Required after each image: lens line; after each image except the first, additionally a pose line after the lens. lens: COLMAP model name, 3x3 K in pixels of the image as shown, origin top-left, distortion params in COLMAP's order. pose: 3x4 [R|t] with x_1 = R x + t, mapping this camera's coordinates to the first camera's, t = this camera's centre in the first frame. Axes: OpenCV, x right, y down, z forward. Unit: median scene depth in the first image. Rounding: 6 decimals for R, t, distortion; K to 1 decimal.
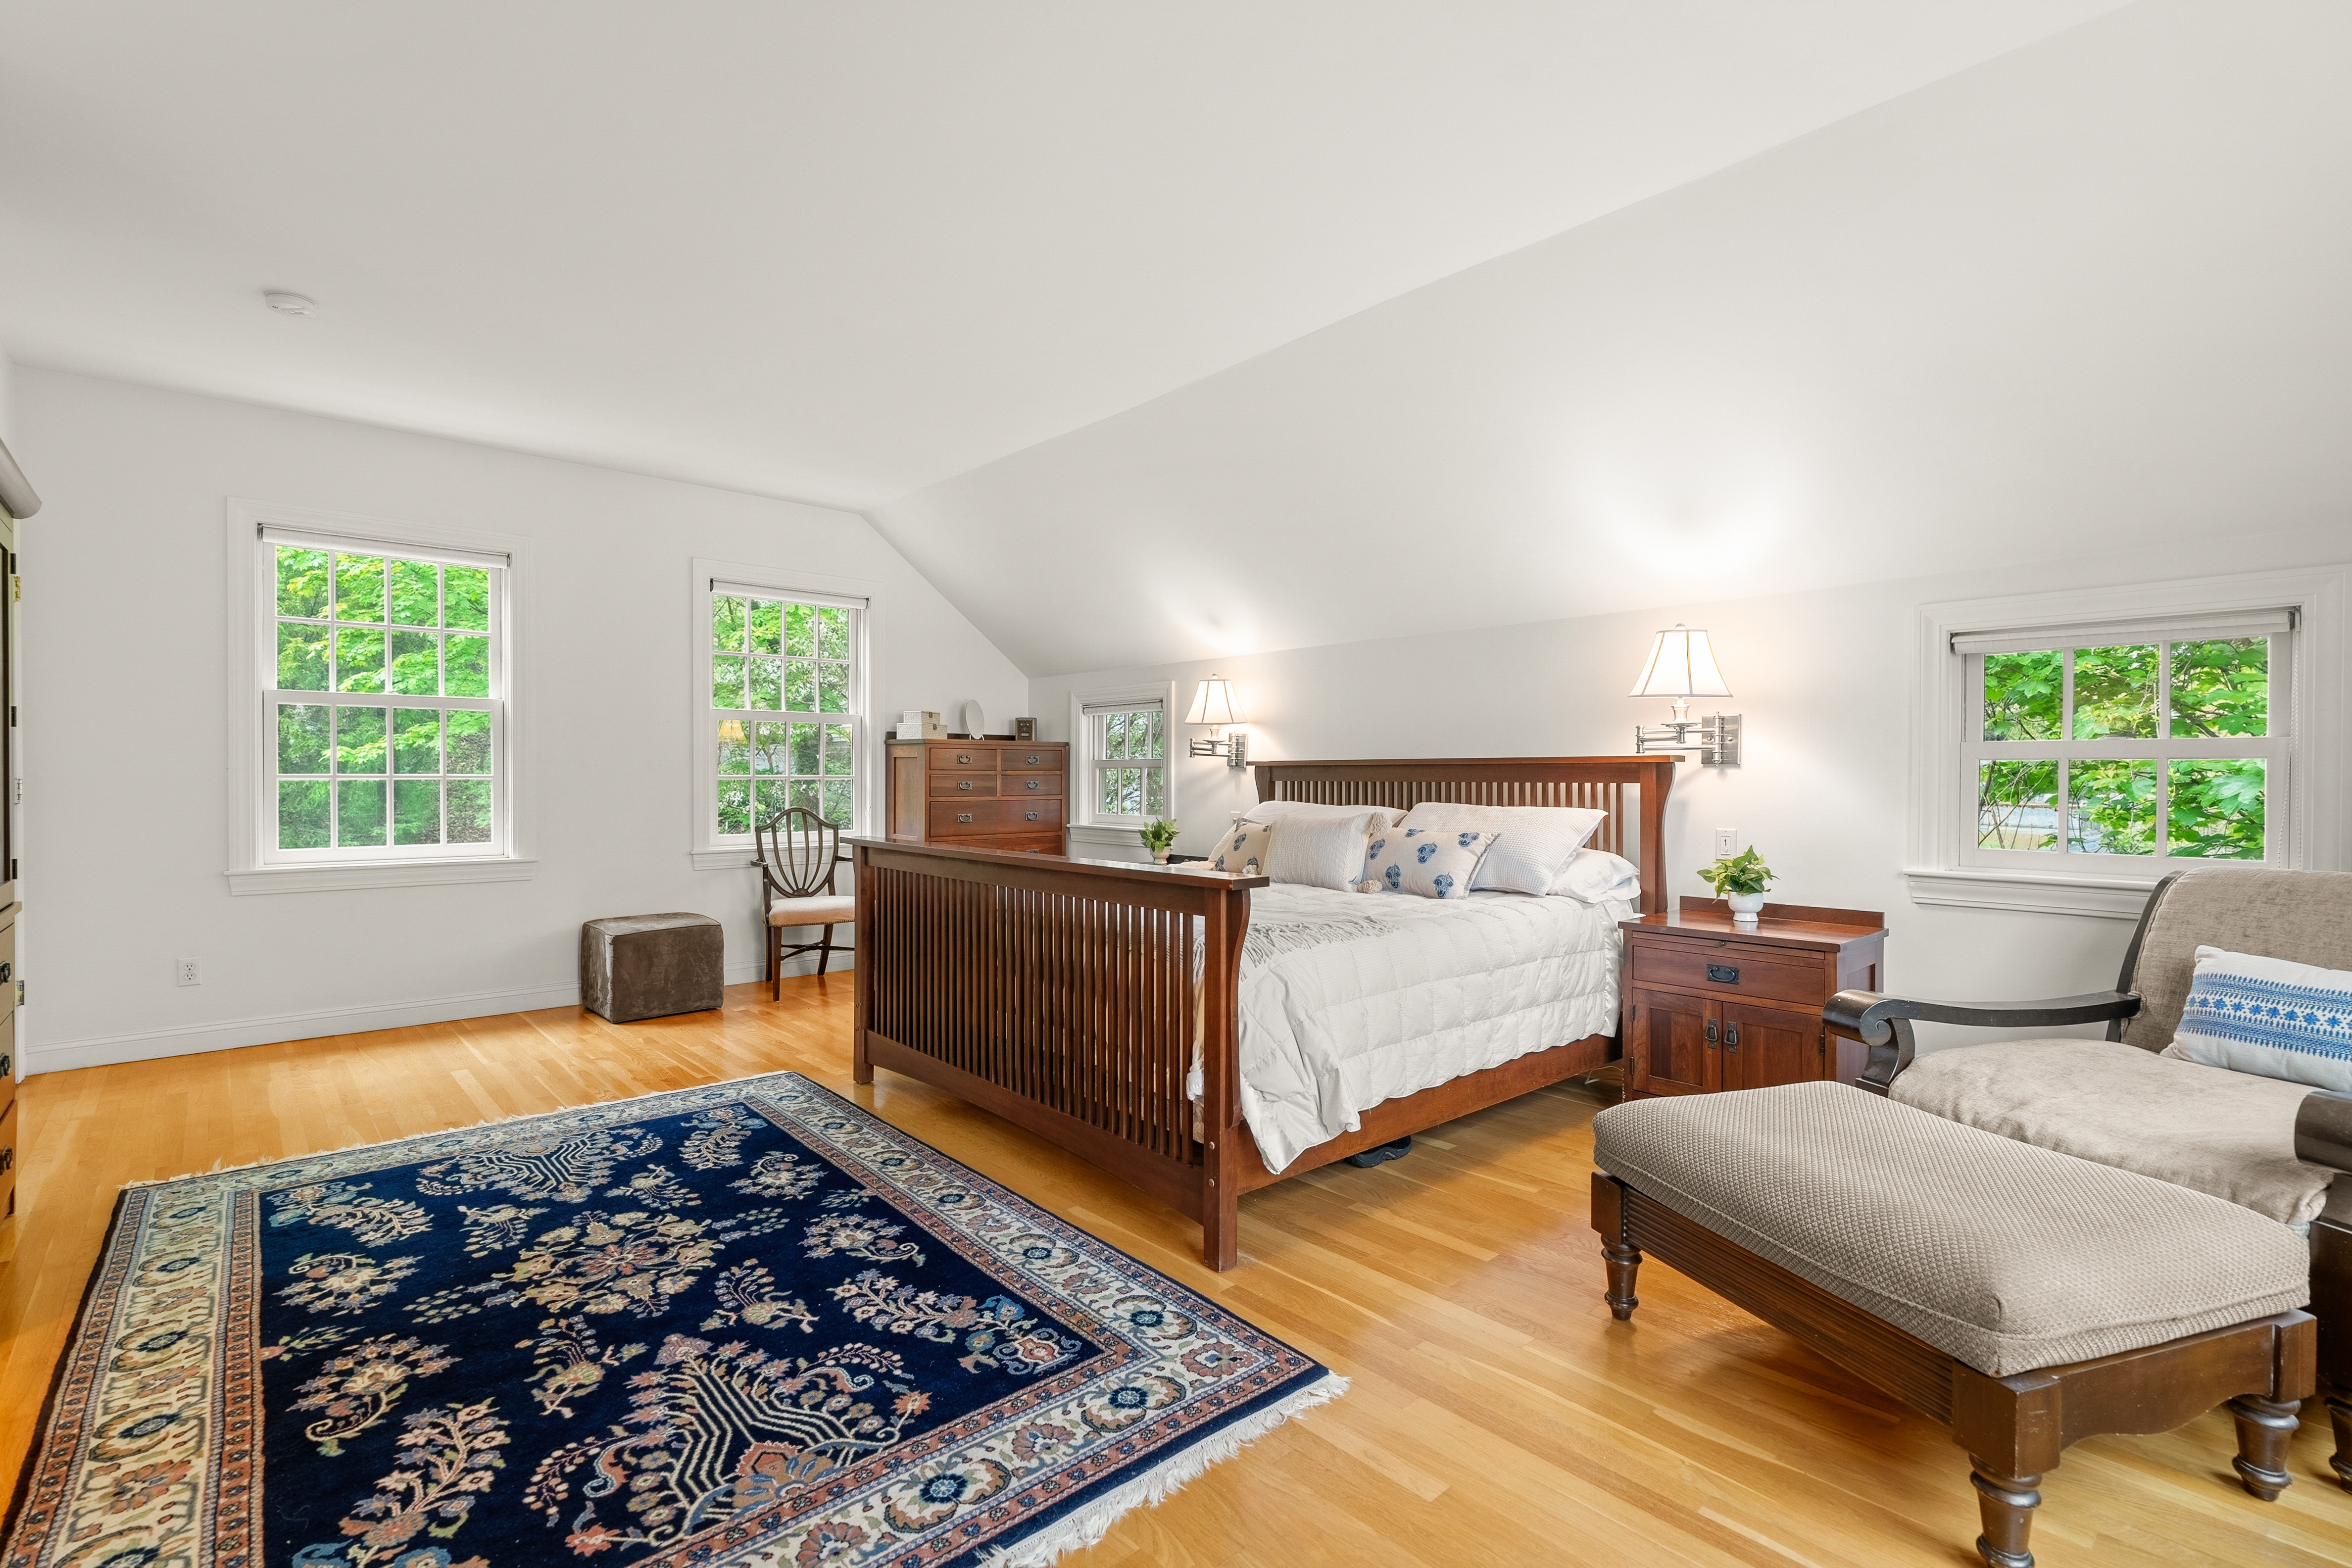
lens RADIAL K [[1059.6, 0, 1178.5], [0, 1059.6, 779.0], [0, 0, 1]] dist [-0.001503, 0.000285]
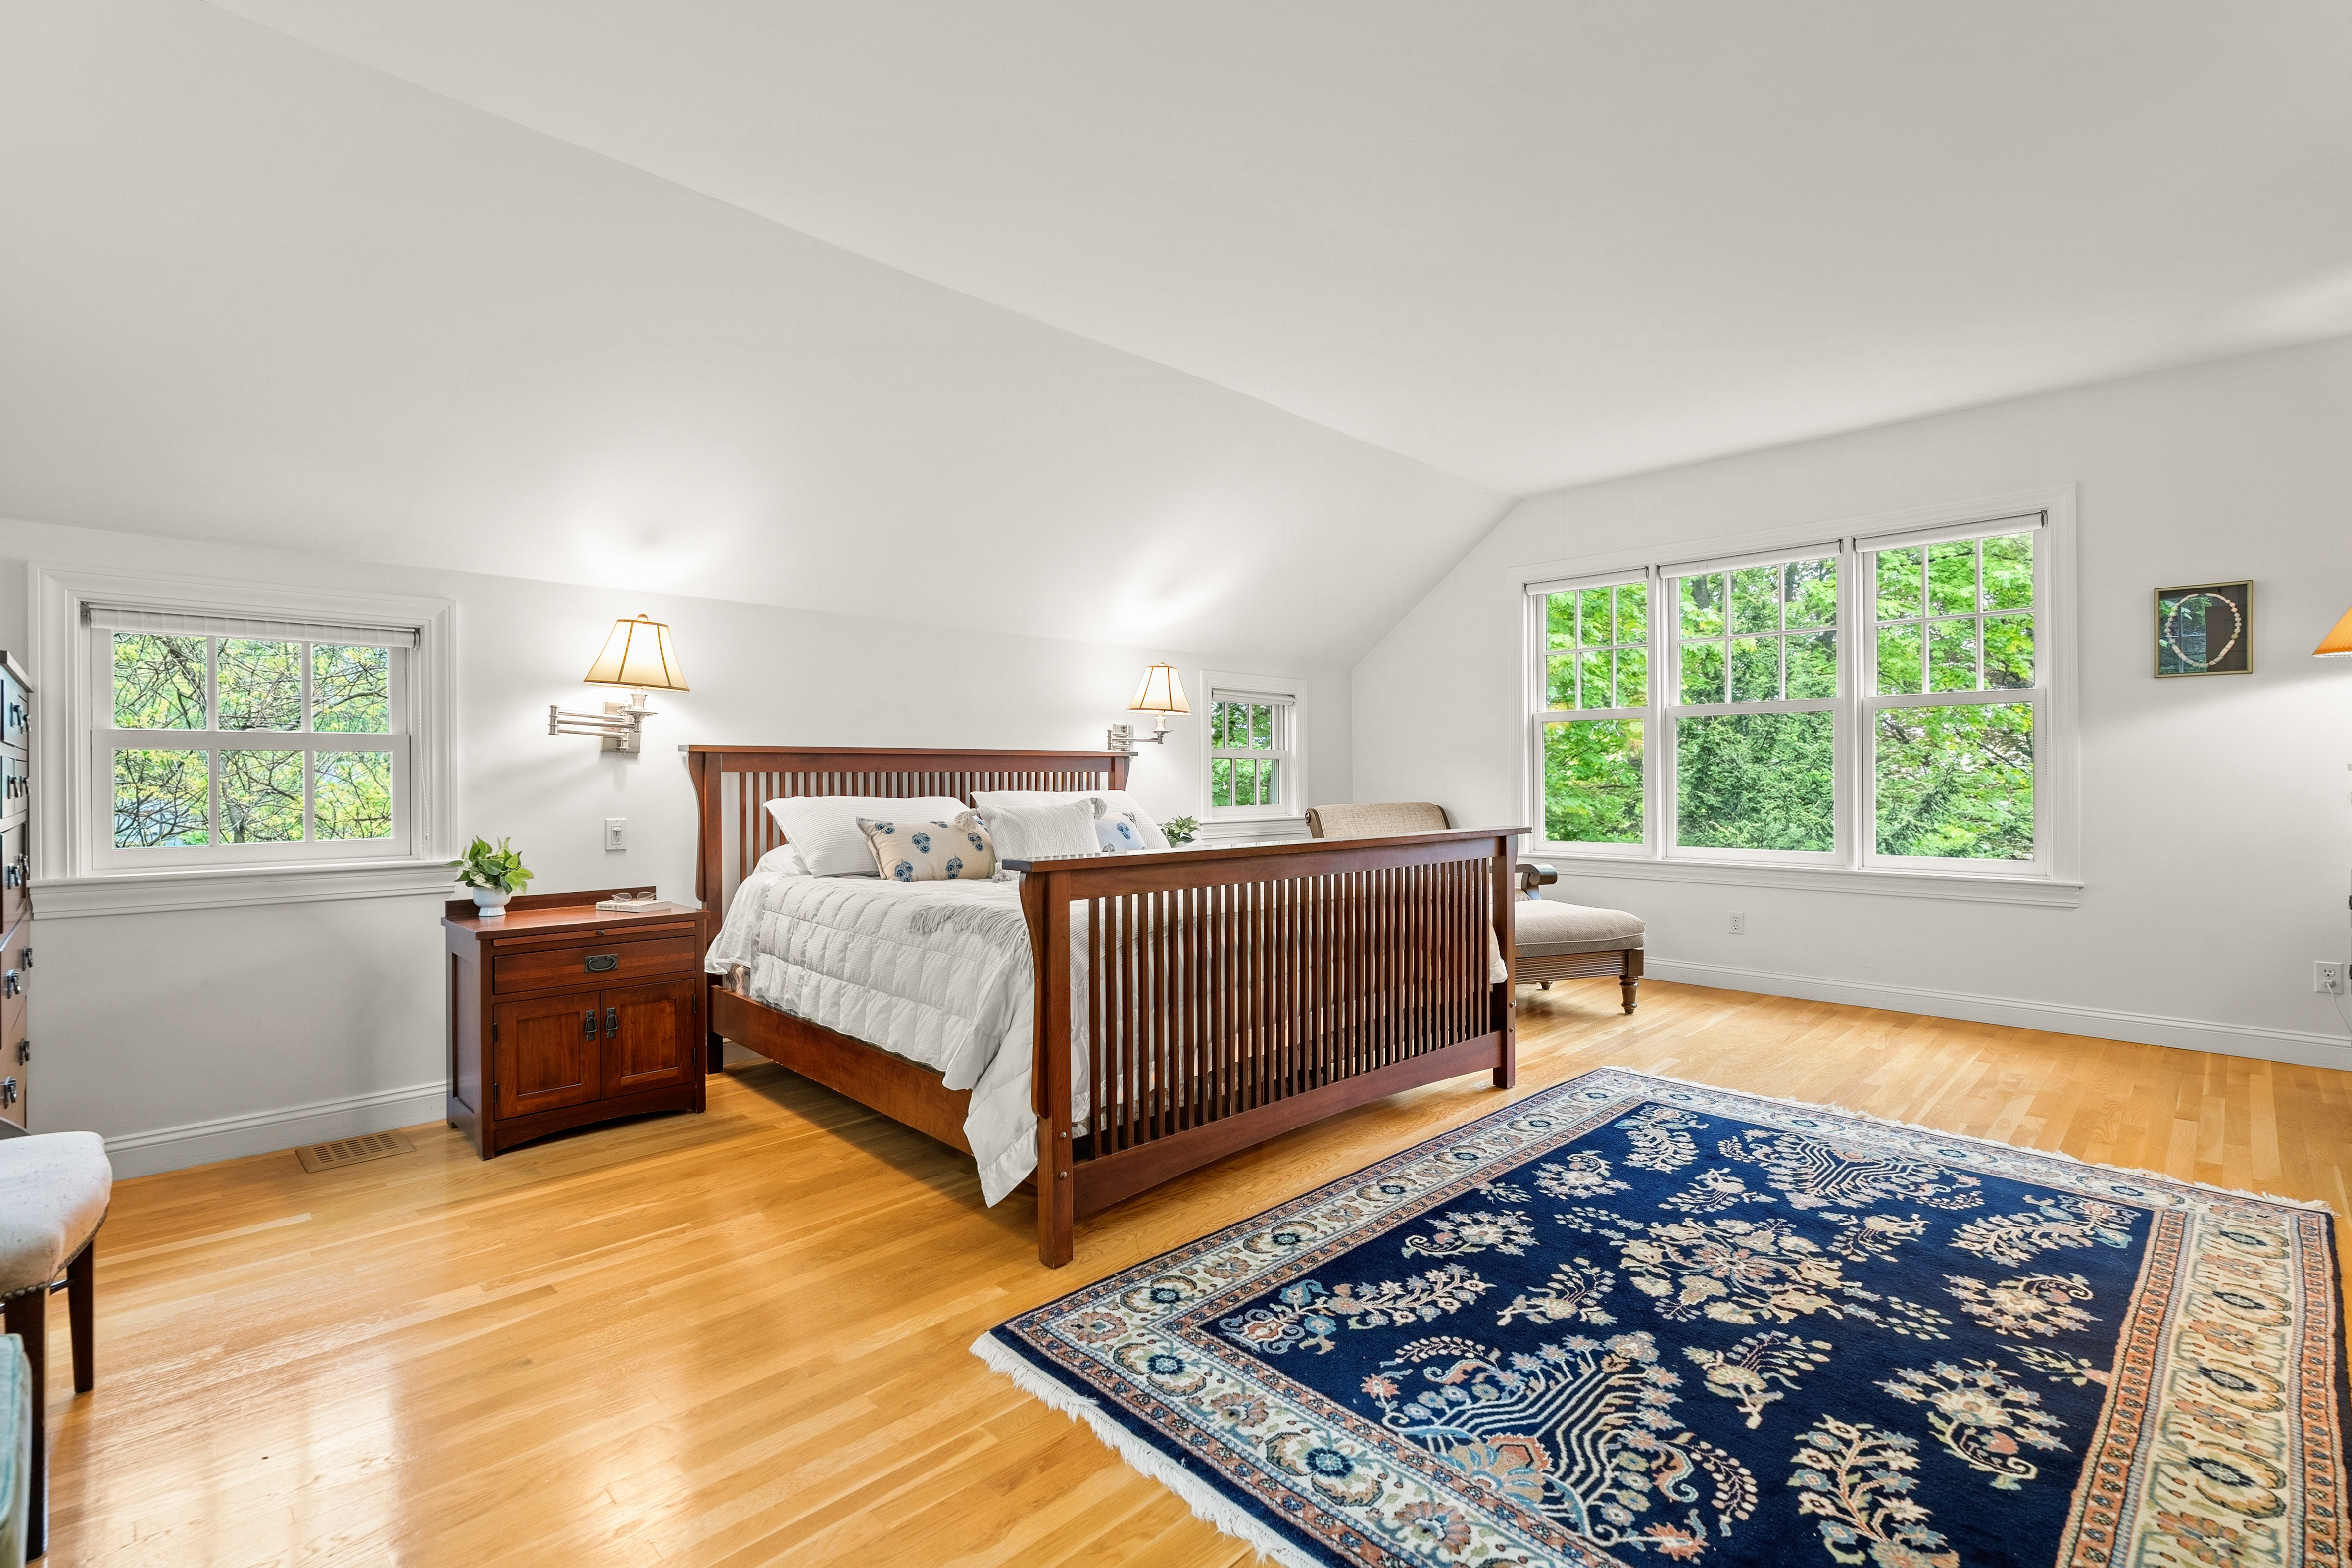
lens RADIAL K [[1059.6, 0, 1178.6], [0, 1059.6, 783.6], [0, 0, 1]] dist [-0.001503, 0.000285]
pose [[-0.048394, -0.007382, 0.998801, -1.458857], [0.004822, 0.999959, 0.007624, 0.013554], [-0.998817, 0.005185, -0.048356, 1.548197]]
